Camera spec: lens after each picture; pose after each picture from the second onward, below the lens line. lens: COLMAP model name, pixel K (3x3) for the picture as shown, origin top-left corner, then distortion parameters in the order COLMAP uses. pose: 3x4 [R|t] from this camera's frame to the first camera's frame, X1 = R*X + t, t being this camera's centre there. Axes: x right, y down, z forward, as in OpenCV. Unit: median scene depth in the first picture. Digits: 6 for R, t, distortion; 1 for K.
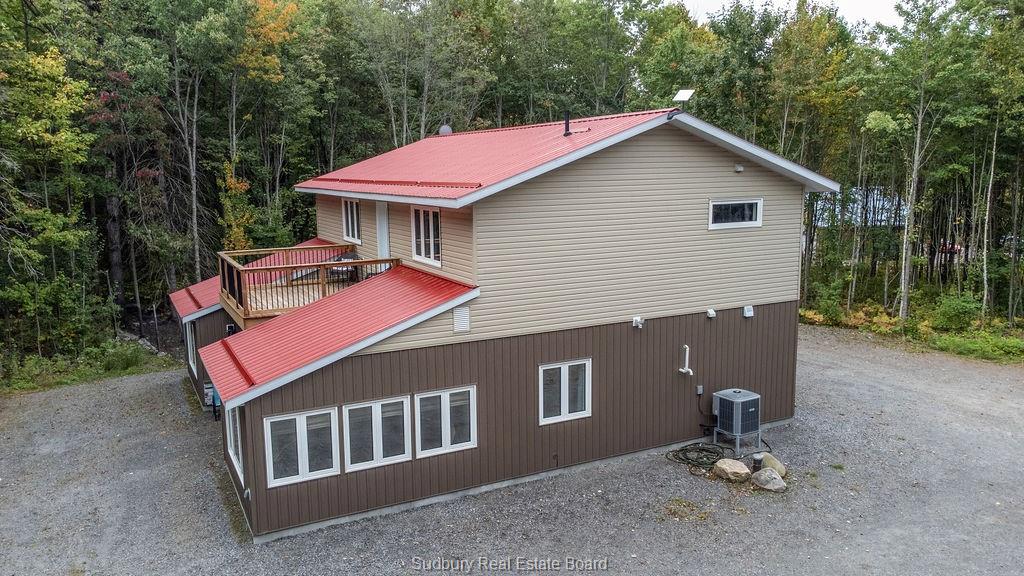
lens RADIAL K [[760.1, 0, 511.6], [0, 760.1, 285.7], [0, 0, 1]] dist [0.032431, 0.043144]
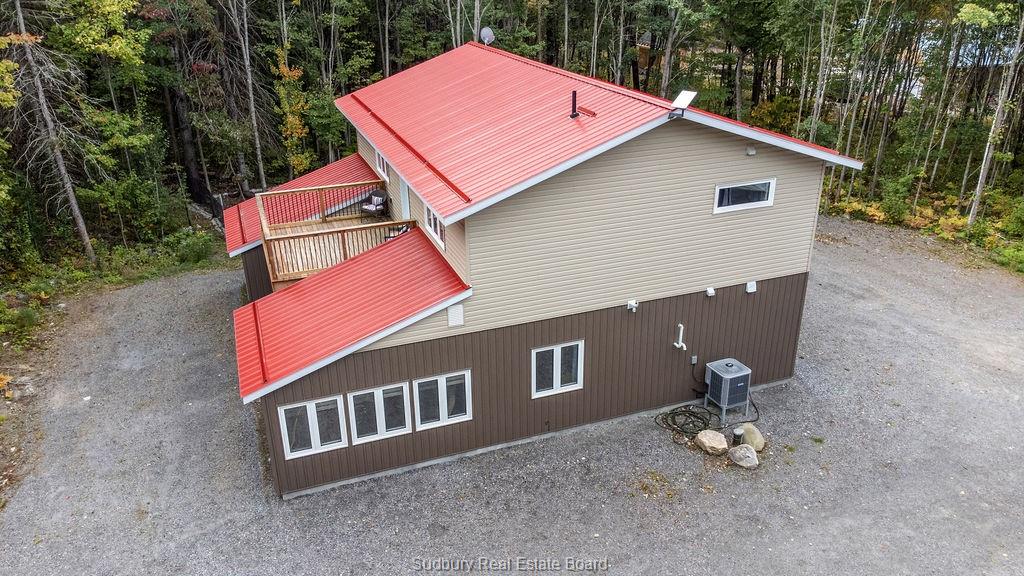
lens RADIAL K [[760.1, 0, 509.9], [0, 760.1, 286.0], [0, 0, 1]] dist [0.032431, 0.043144]
pose [[0.992338, 0.047384, -0.114104, 0.115587], [-0.016856, 0.966822, 0.254896, -0.238454], [0.122396, -0.251019, 0.960213, -0.016639]]
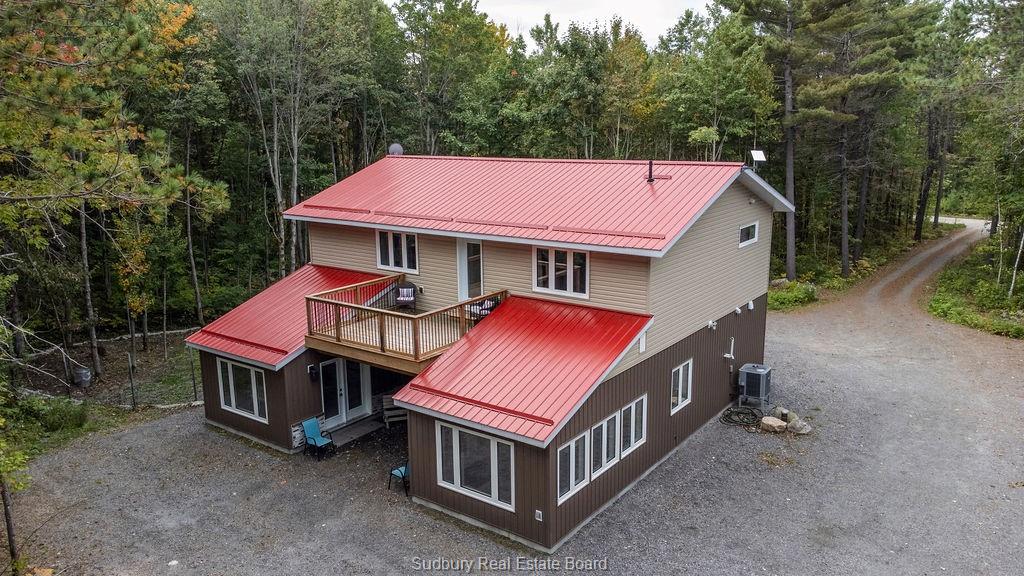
lens RADIAL K [[760.1, 0, 511.8], [0, 760.1, 285.9], [0, 0, 1]] dist [0.032431, 0.043144]
pose [[0.897816, -0.091325, 0.430797, -0.688245], [0.067805, 0.995263, 0.069675, -0.131504], [-0.435120, -0.033345, 0.899755, -0.023264]]
